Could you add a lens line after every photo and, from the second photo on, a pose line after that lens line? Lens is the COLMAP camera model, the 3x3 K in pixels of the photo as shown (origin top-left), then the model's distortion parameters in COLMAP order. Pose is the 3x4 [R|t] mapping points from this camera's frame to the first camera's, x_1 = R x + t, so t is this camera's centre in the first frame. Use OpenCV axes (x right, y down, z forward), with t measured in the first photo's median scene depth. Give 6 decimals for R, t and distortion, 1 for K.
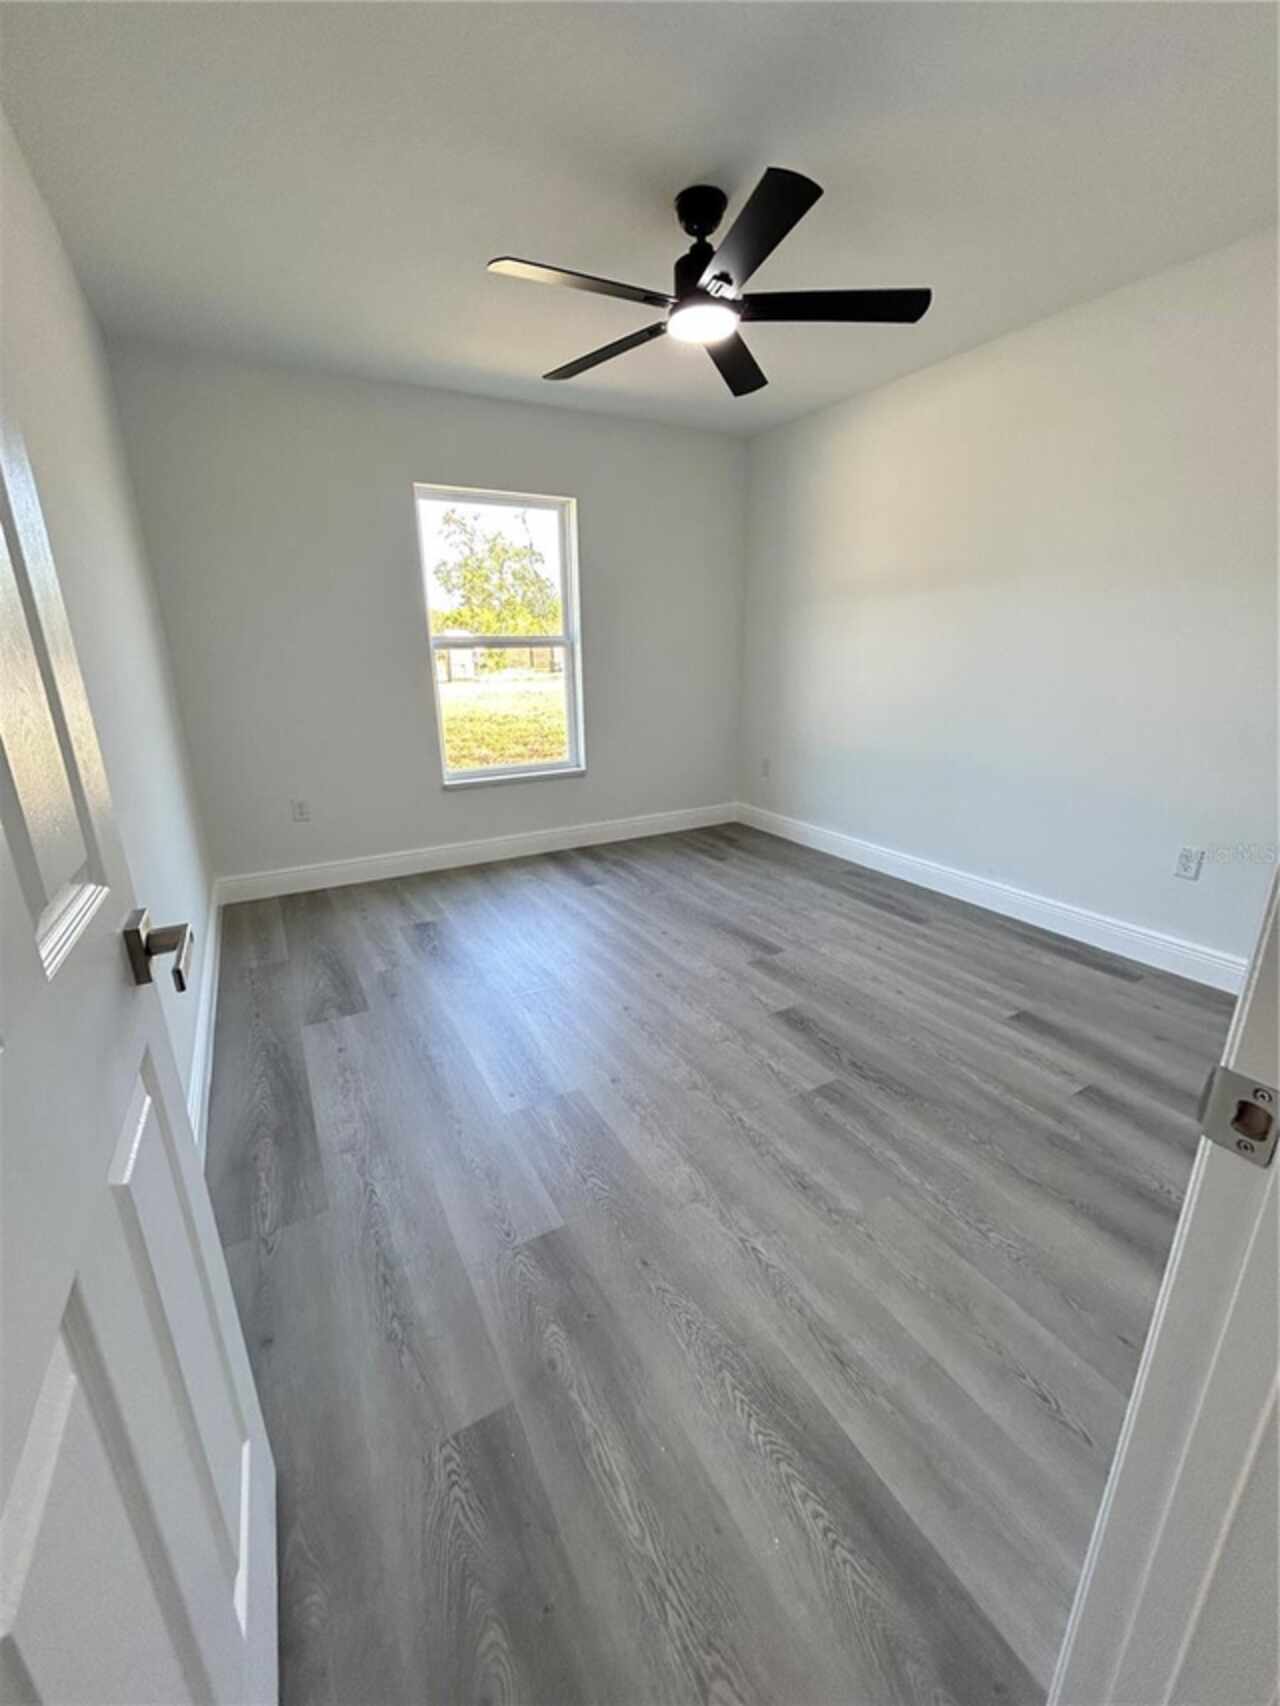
lens RADIAL K [[686.4, 0, 643.1], [0, 686.4, 851.5], [0, 0, 1]] dist [0.002891, -0.003694]
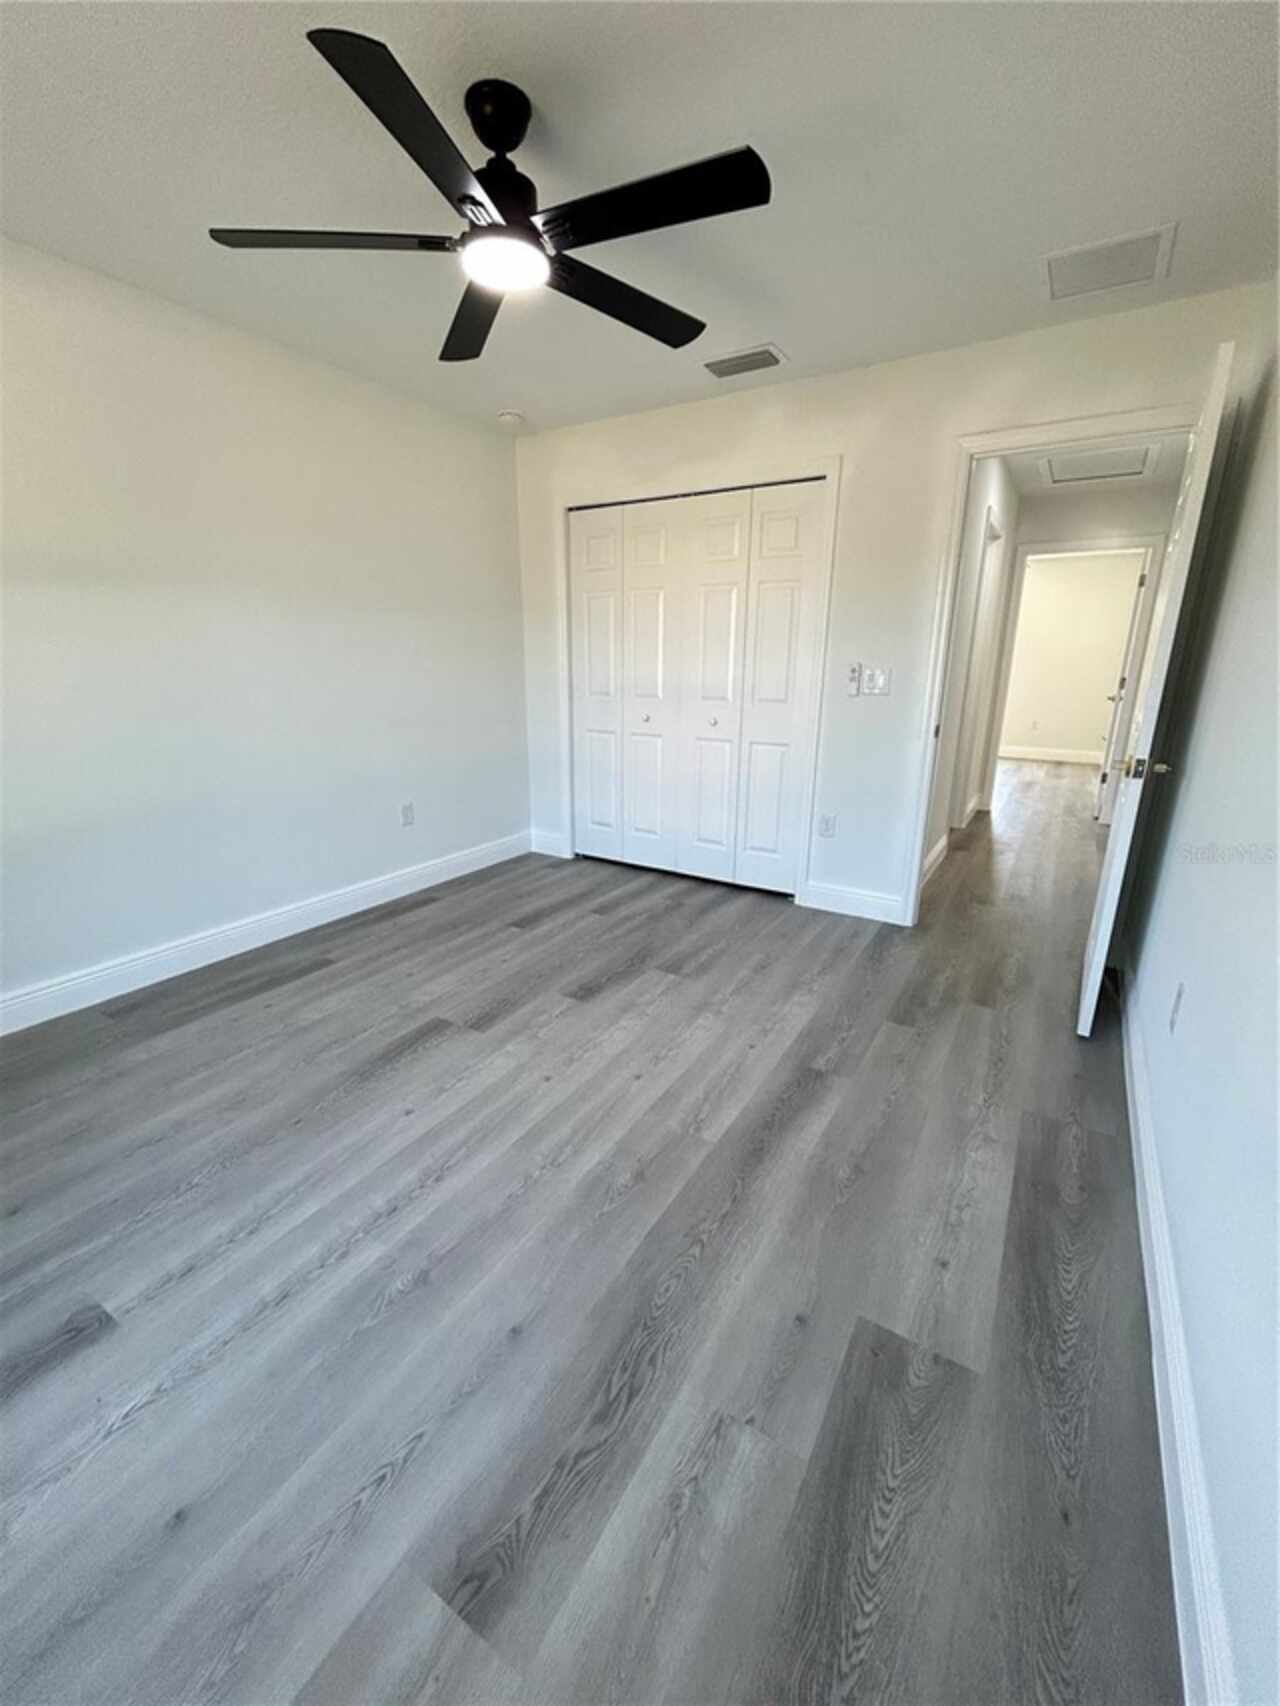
lens RADIAL K [[686.4, 0, 643.1], [0, 686.4, 851.5], [0, 0, 1]] dist [0.002891, -0.003694]
pose [[-0.482541, -0.231475, 0.844733, -0.688211], [0.254095, 0.885974, 0.387924, -0.354665], [-0.838207, 0.401832, -0.368702, 1.189602]]
